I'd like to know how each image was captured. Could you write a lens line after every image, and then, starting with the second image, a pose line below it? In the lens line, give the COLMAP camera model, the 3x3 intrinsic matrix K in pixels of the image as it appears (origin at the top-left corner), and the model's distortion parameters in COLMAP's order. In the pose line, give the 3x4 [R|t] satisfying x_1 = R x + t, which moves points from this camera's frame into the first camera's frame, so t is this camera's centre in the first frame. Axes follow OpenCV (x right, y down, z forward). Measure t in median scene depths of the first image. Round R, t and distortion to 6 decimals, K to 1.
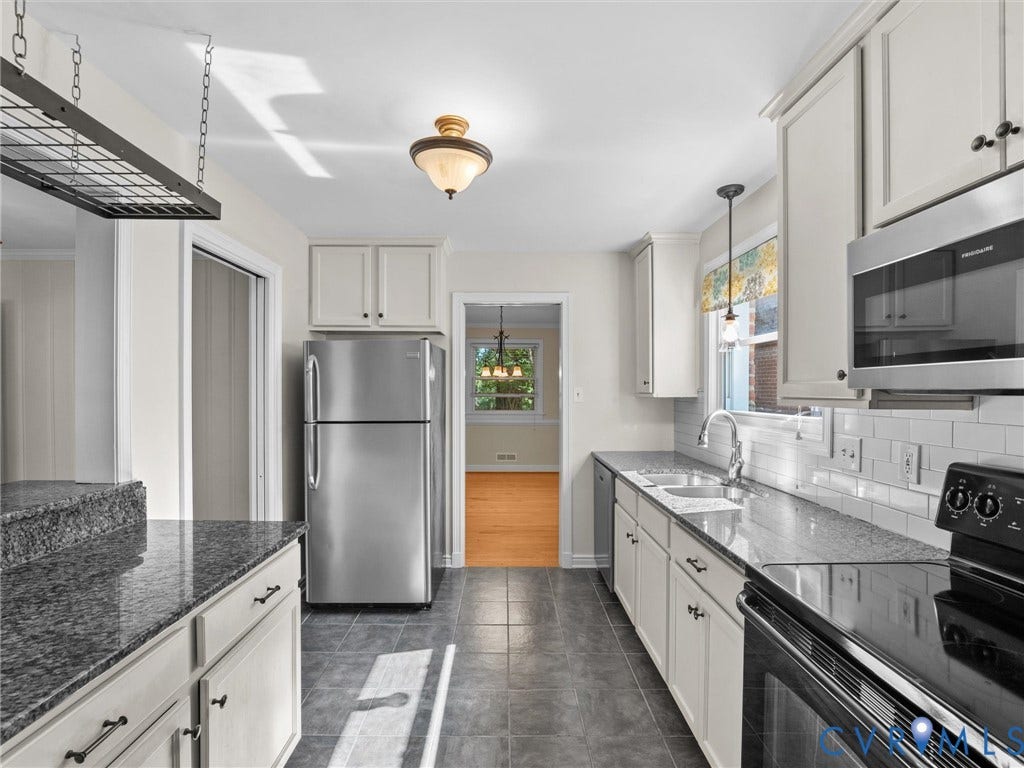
lens RADIAL K [[480.5, 0, 507.3], [0, 480.5, 392.4], [0, 0, 1]] dist [-0.024291, 0.000905]
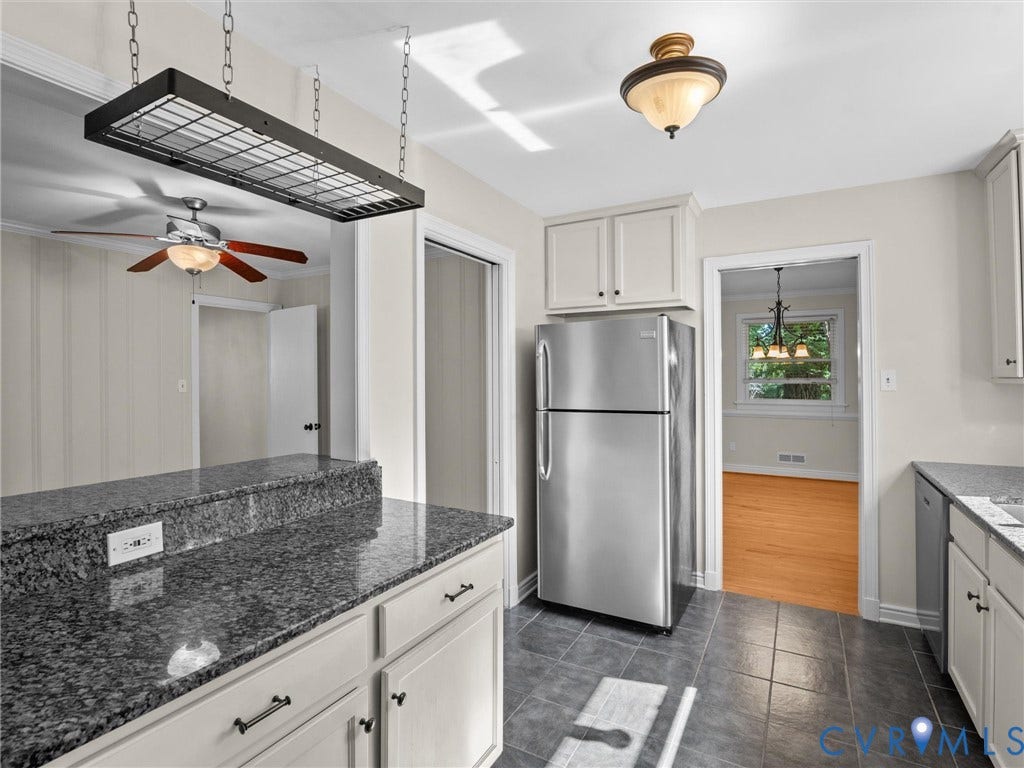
lens RADIAL K [[510.3, 0, 512.2], [0, 510.3, 372.5], [0, 0, 1]] dist [-0.021720, -0.000399]
pose [[0.866124, -0.009324, -0.499742, 0.055387], [0.003766, 0.999919, -0.012130, 0.000241], [0.499814, 0.008624, 0.866090, 0.099801]]
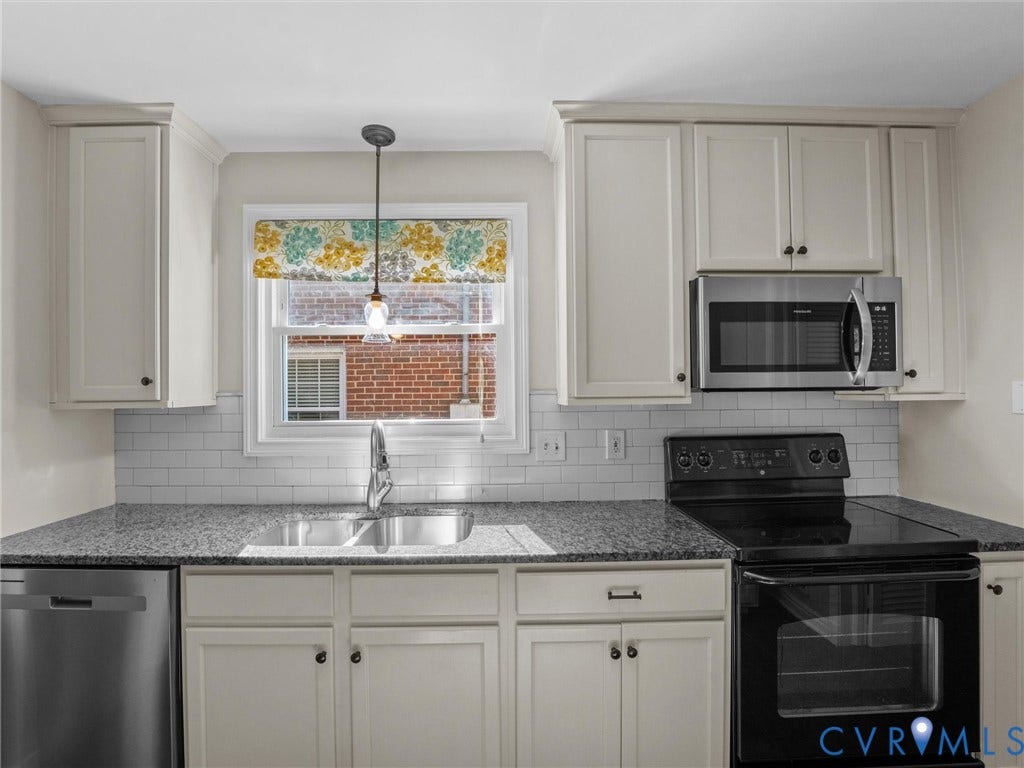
lens RADIAL K [[476.9, 0, 506.0], [0, 476.9, 384.2], [0, 0, 1]] dist [-0.021508, -0.000057]
pose [[-0.011663, 0.010974, 0.999872, -0.301418], [0.015339, 0.999824, -0.010795, -0.006811], [-0.999814, 0.015211, -0.011829, 0.810223]]
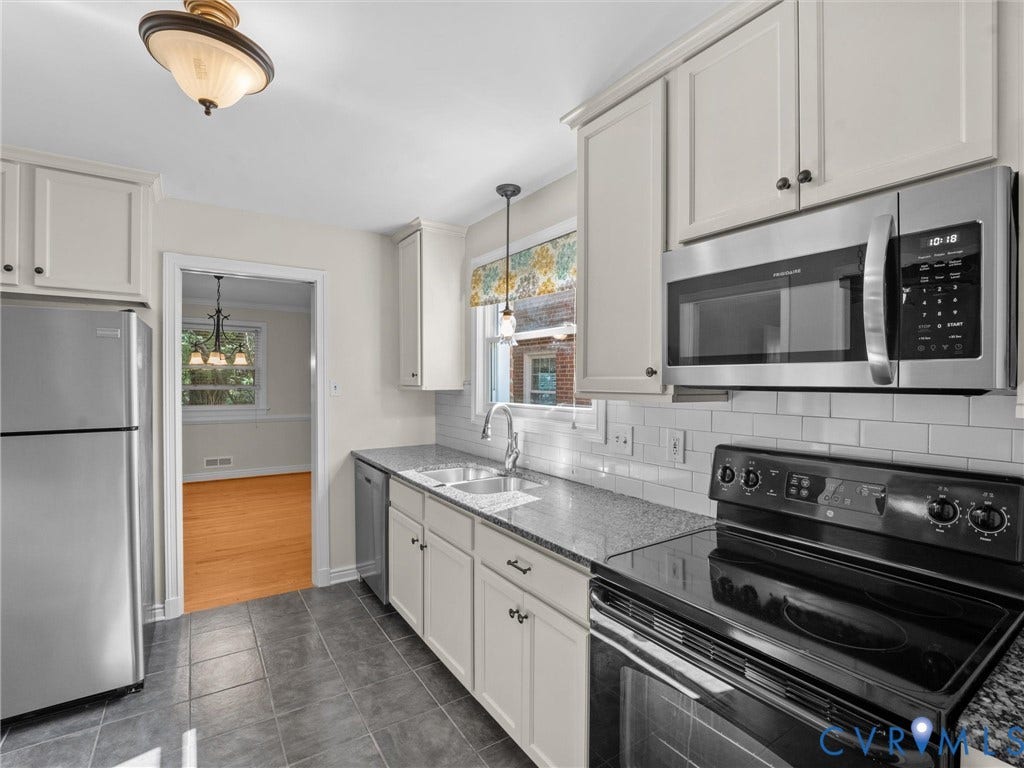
lens RADIAL K [[476.9, 0, 506.0], [0, 476.9, 384.2], [0, 0, 1]] dist [-0.021508, -0.000057]
pose [[0.837035, -0.003074, 0.547141, -0.100878], [0.000870, 0.999990, 0.004287, -0.007560], [-0.547149, -0.003112, 0.837030, 0.139845]]
